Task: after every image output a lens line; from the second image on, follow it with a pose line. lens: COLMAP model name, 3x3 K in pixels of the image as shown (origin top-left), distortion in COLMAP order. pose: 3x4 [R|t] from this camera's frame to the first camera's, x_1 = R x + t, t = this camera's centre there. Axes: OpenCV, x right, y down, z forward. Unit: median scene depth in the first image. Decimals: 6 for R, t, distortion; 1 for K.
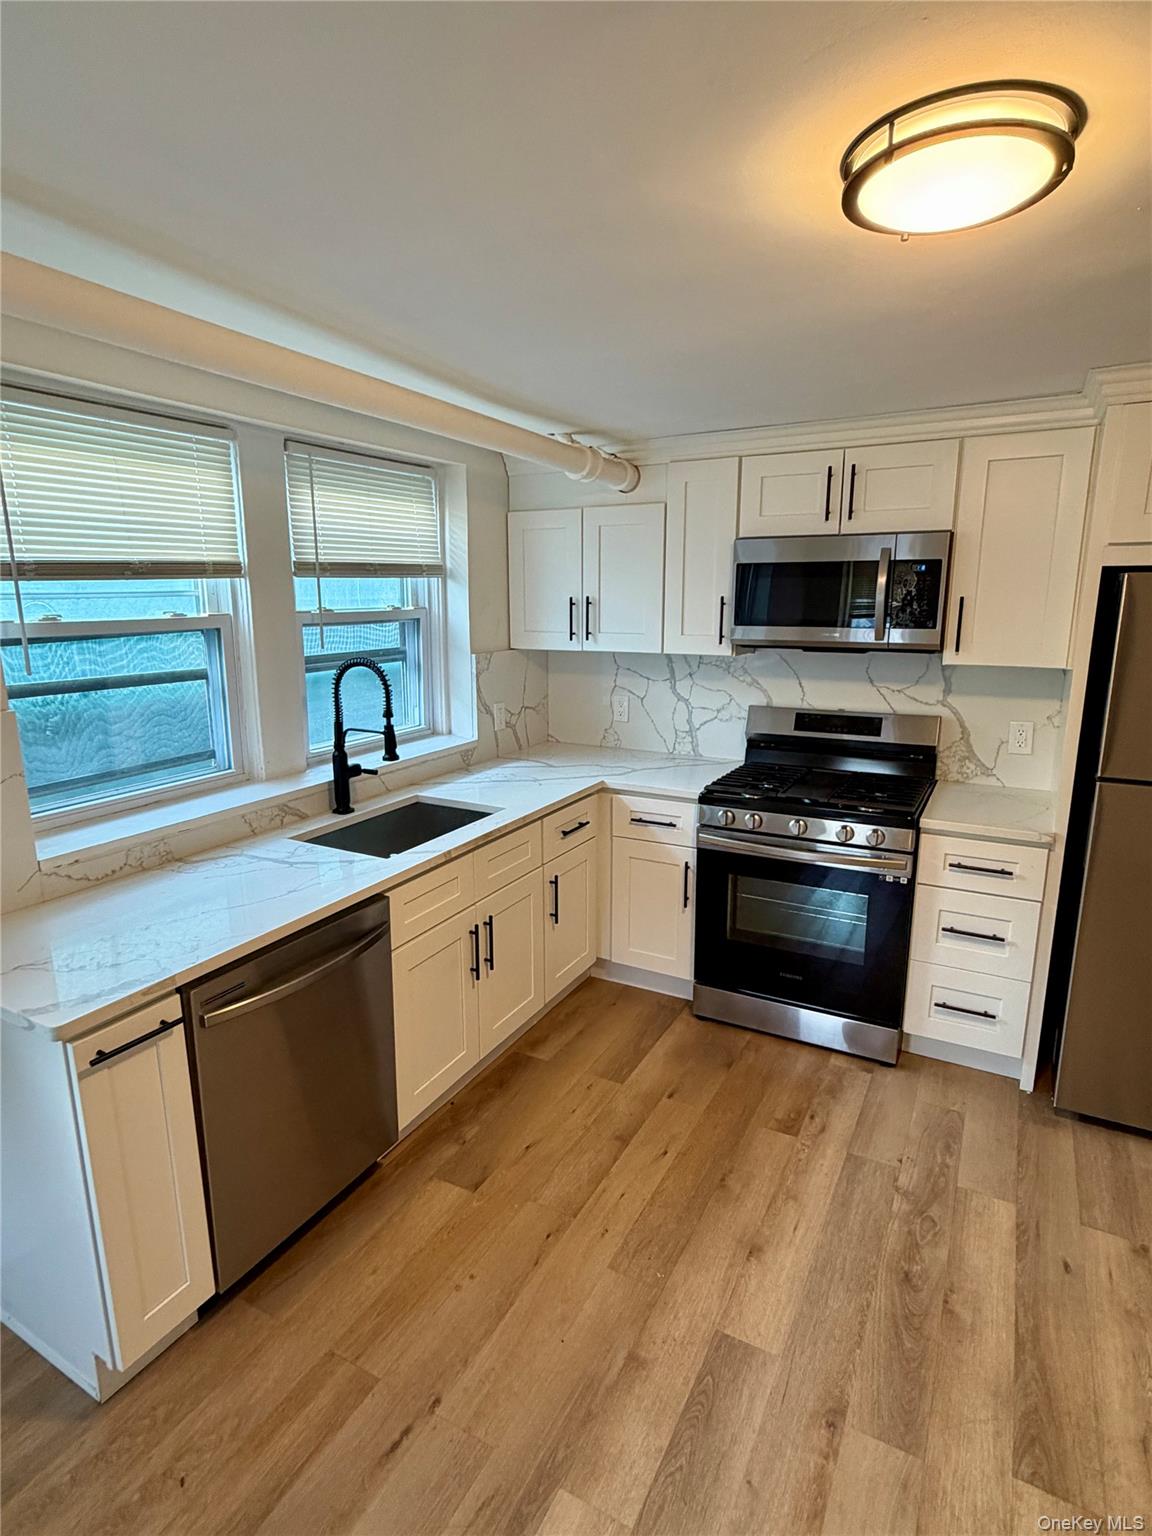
lens RADIAL K [[809.6, 0, 575.2], [0, 809.6, 771.8], [0, 0, 1]] dist [-0.000113, -0.001219]
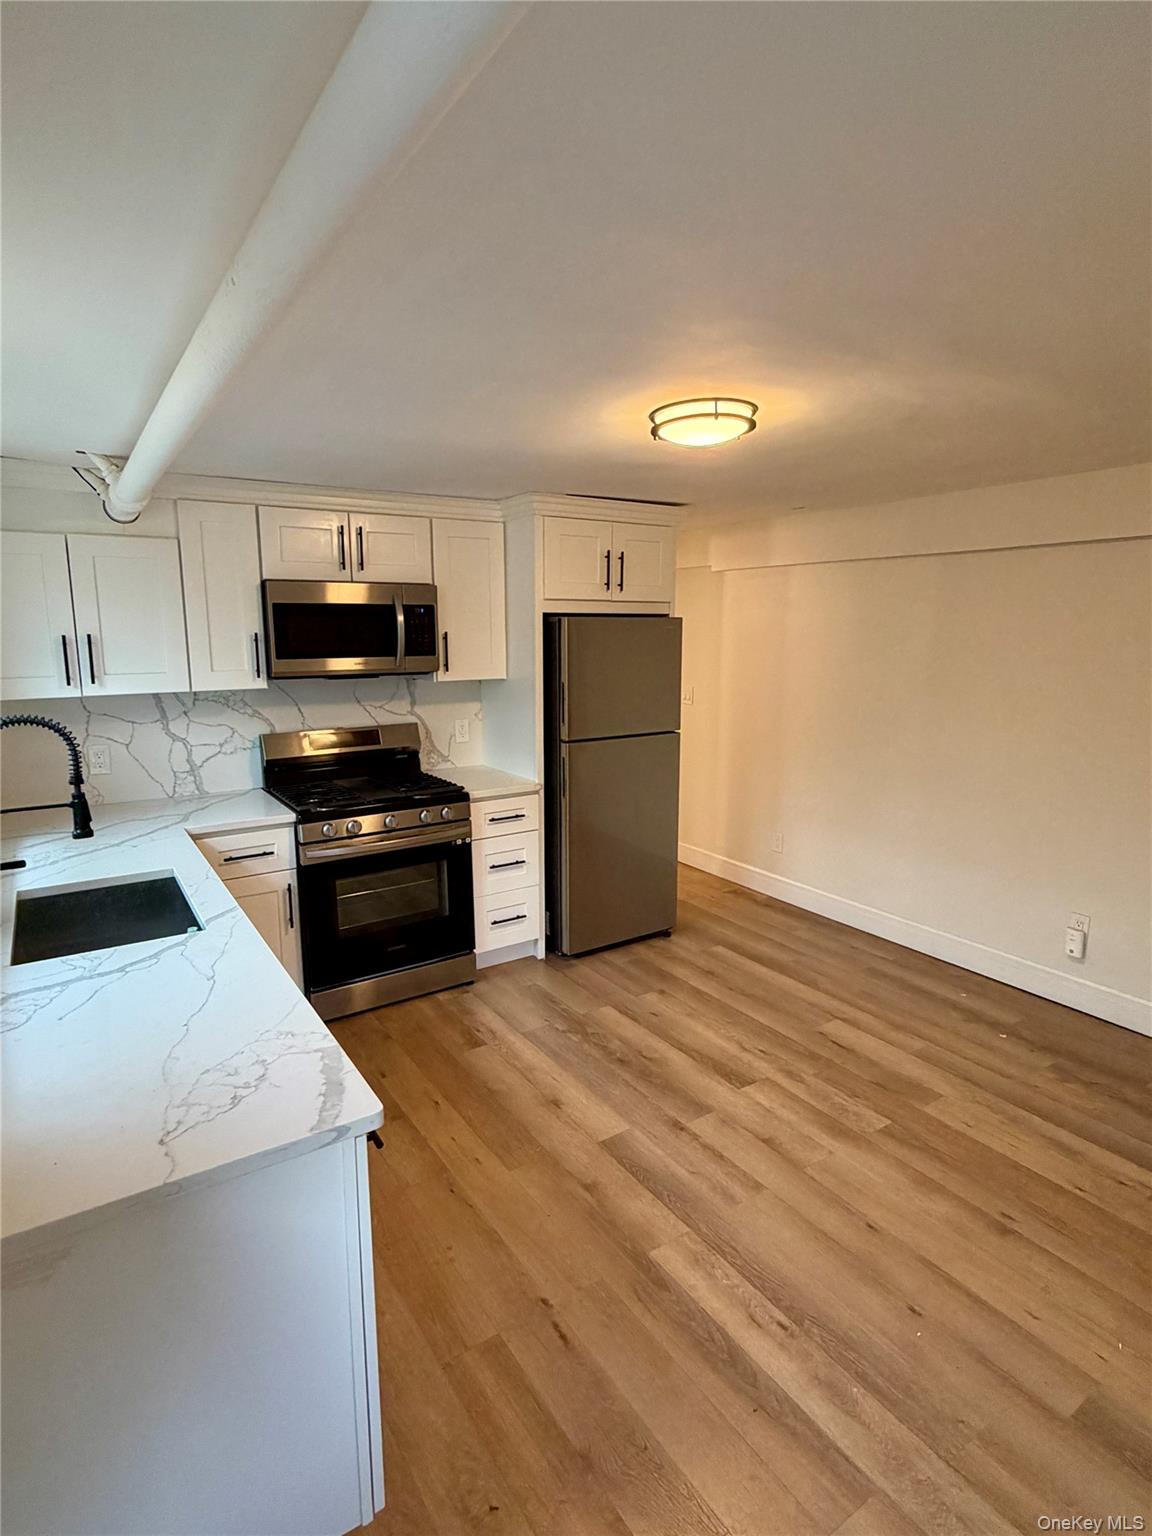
lens RADIAL K [[815.1, 0, 576.0], [0, 815.1, 768.0], [0, 0, 1]] dist [0.003881, -0.000438]
pose [[0.464846, -0.151848, 0.872273, -0.705449], [0.193422, 0.978804, 0.067316, -0.041724], [-0.864006, 0.137425, 0.484364, 0.175039]]
